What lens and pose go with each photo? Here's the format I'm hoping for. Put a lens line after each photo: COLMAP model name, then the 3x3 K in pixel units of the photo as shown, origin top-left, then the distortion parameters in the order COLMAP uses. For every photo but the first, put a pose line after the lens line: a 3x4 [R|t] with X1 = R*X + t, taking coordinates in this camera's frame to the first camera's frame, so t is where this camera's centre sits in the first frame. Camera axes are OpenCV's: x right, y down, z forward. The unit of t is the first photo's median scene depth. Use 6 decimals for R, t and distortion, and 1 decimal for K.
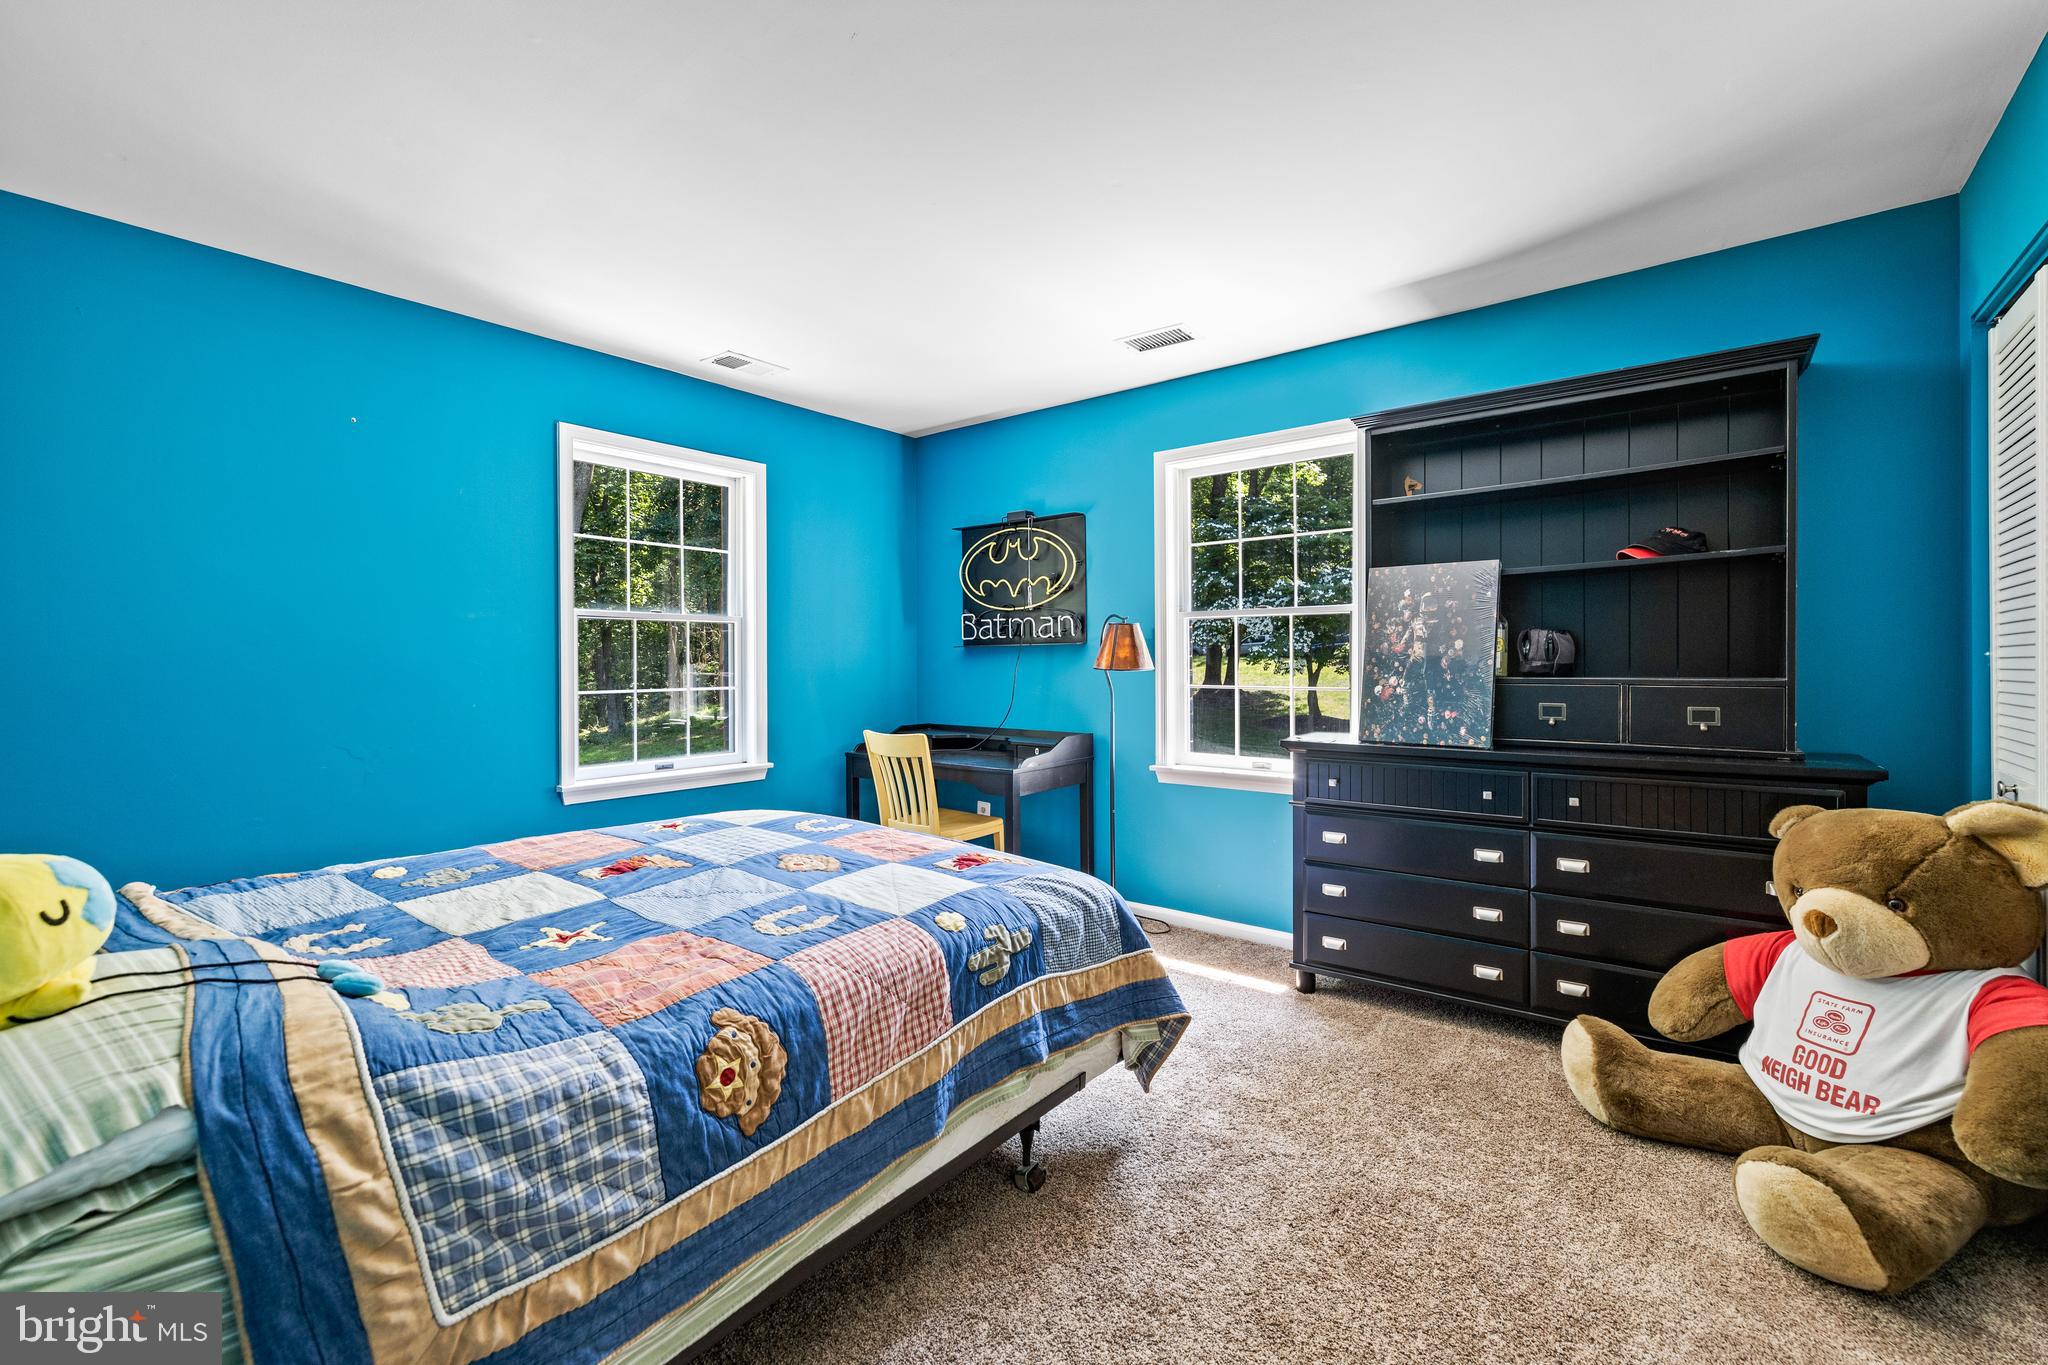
lens RADIAL K [[820.5, 0, 1026.1], [0, 820.5, 669.6], [0, 0, 1]] dist [-0.002008, -0.000164]
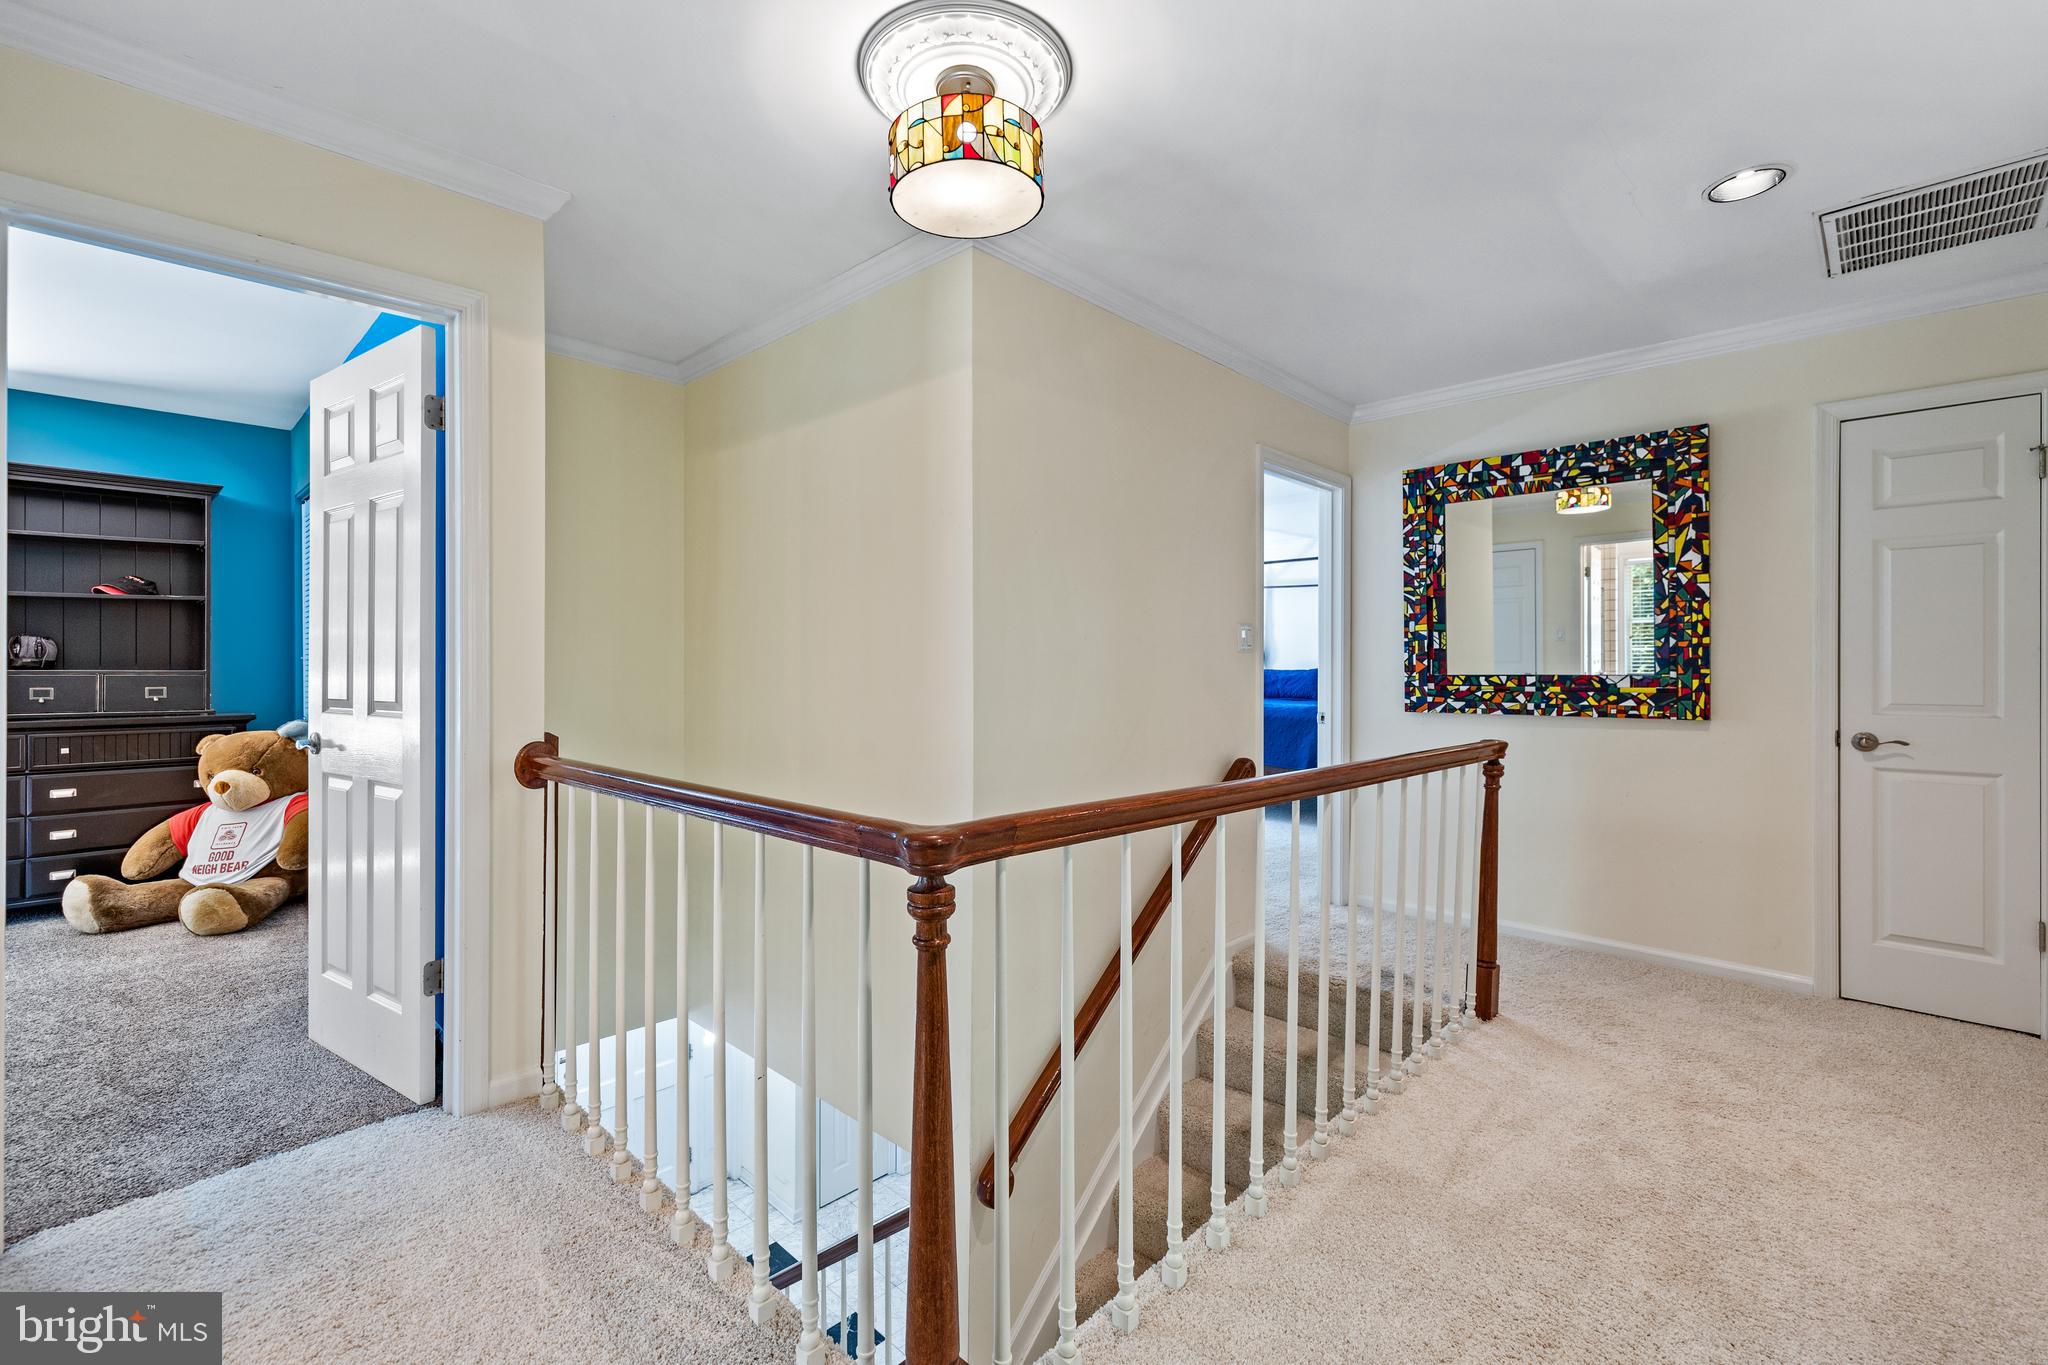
lens RADIAL K [[886.6, 0, 1018.9], [0, 886.6, 667.3], [0, 0, 1]] dist [0.010075, -0.000307]
pose [[0.085547, 0.003037, 0.996330, -0.959205], [0.003496, 0.999988, -0.003348, 0.019949], [-0.996328, 0.003770, 0.085535, -1.039191]]
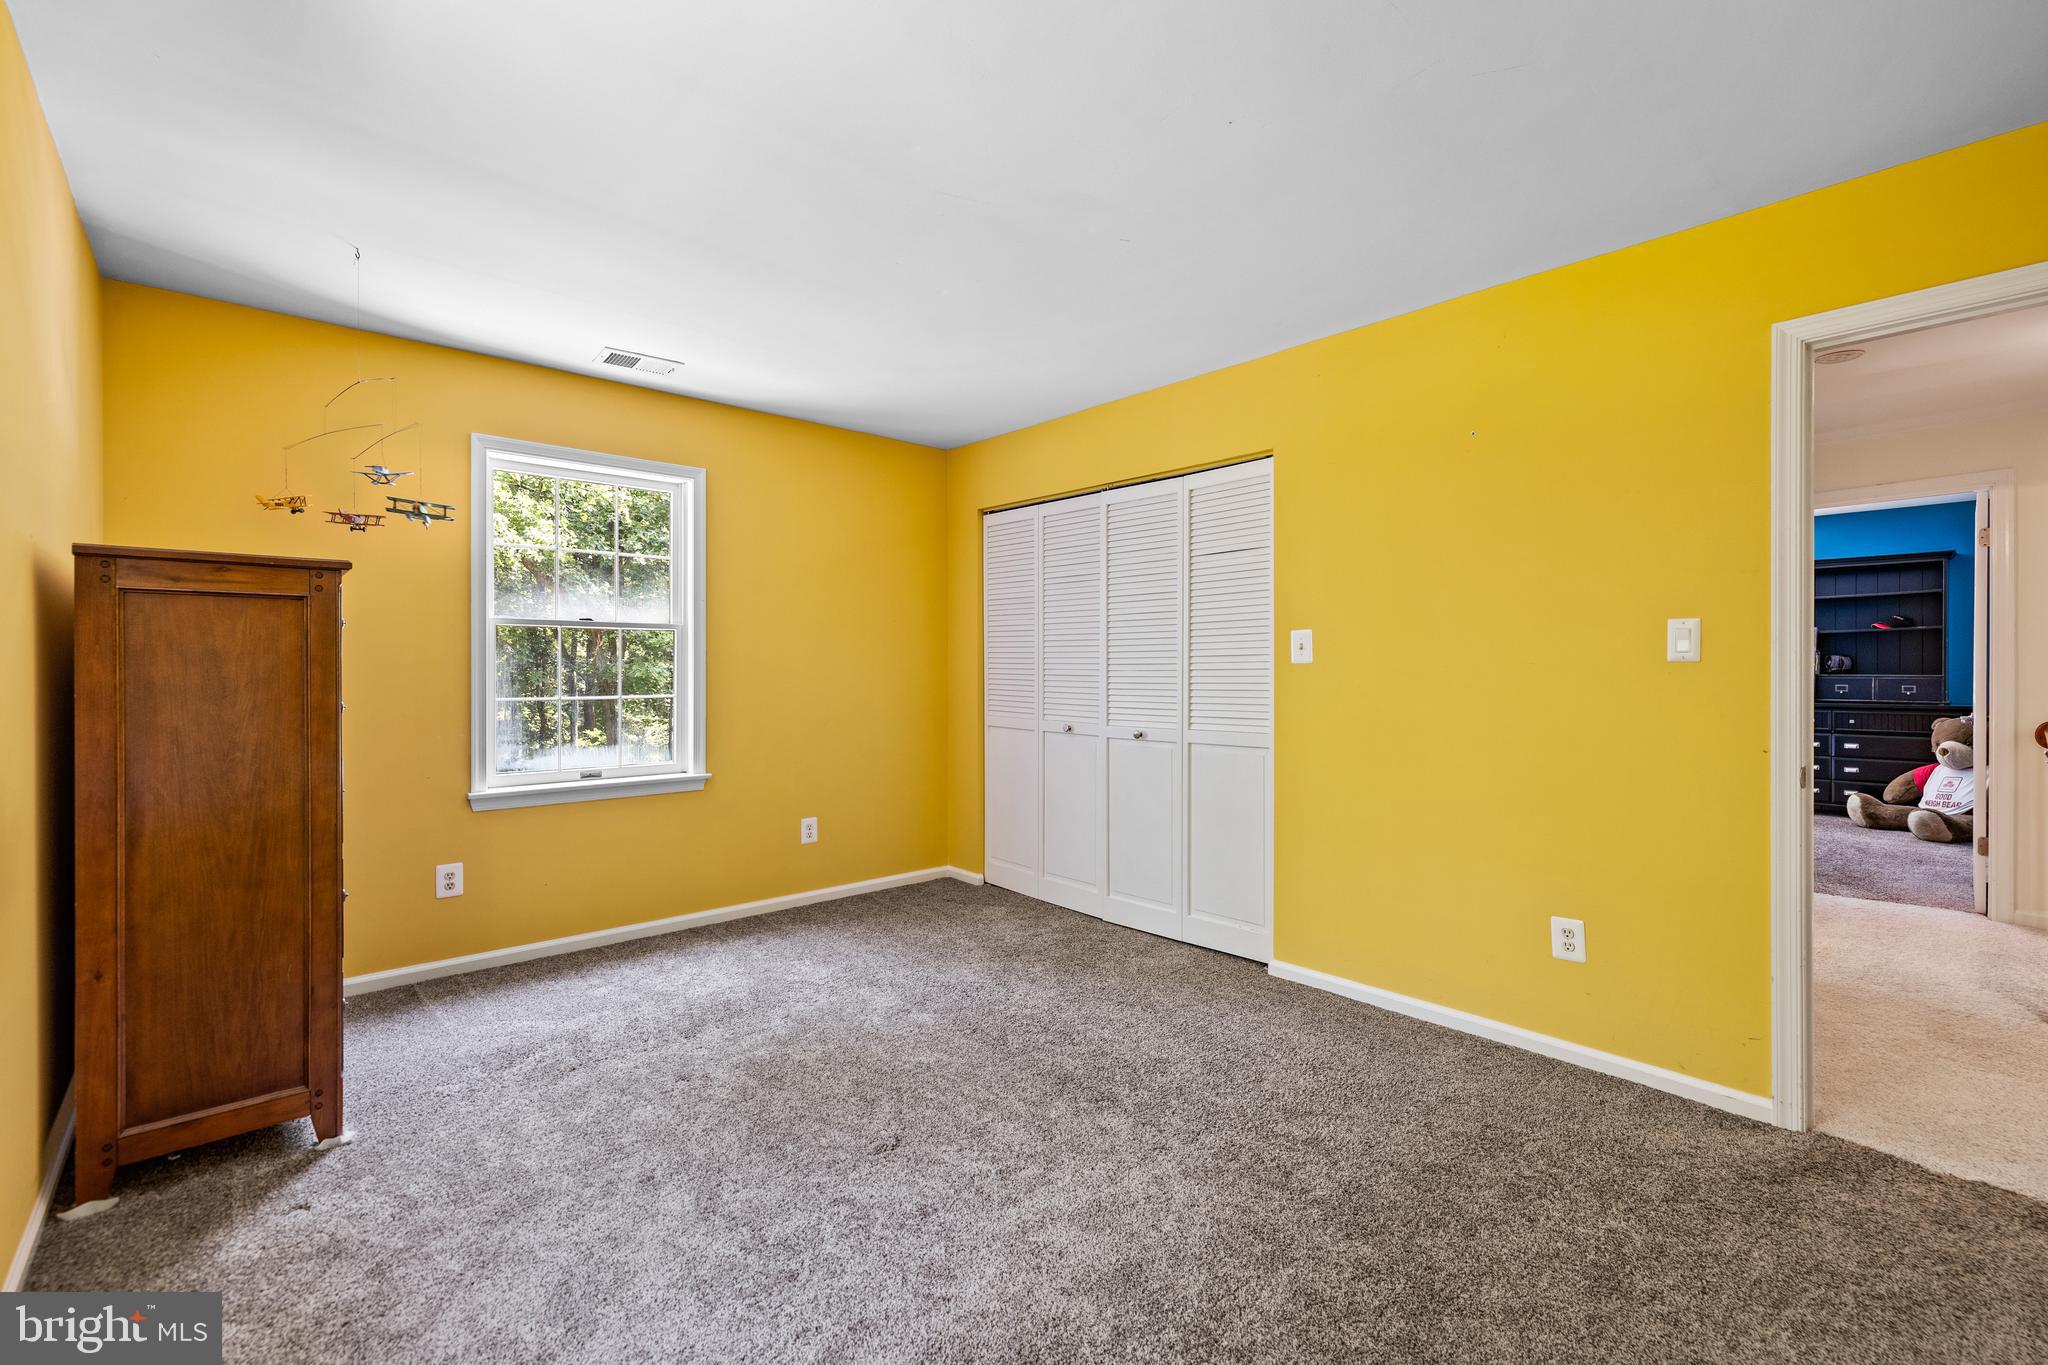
lens RADIAL K [[886.6, 0, 1016.4], [0, 886.6, 675.6], [0, 0, 1]] dist [0.010075, -0.000307]
pose [[0.988701, 0.006893, -0.149744, -1.780875], [-0.007183, 0.999973, -0.001396, 0.042345], [0.149730, 0.002456, 0.988724, -2.565921]]
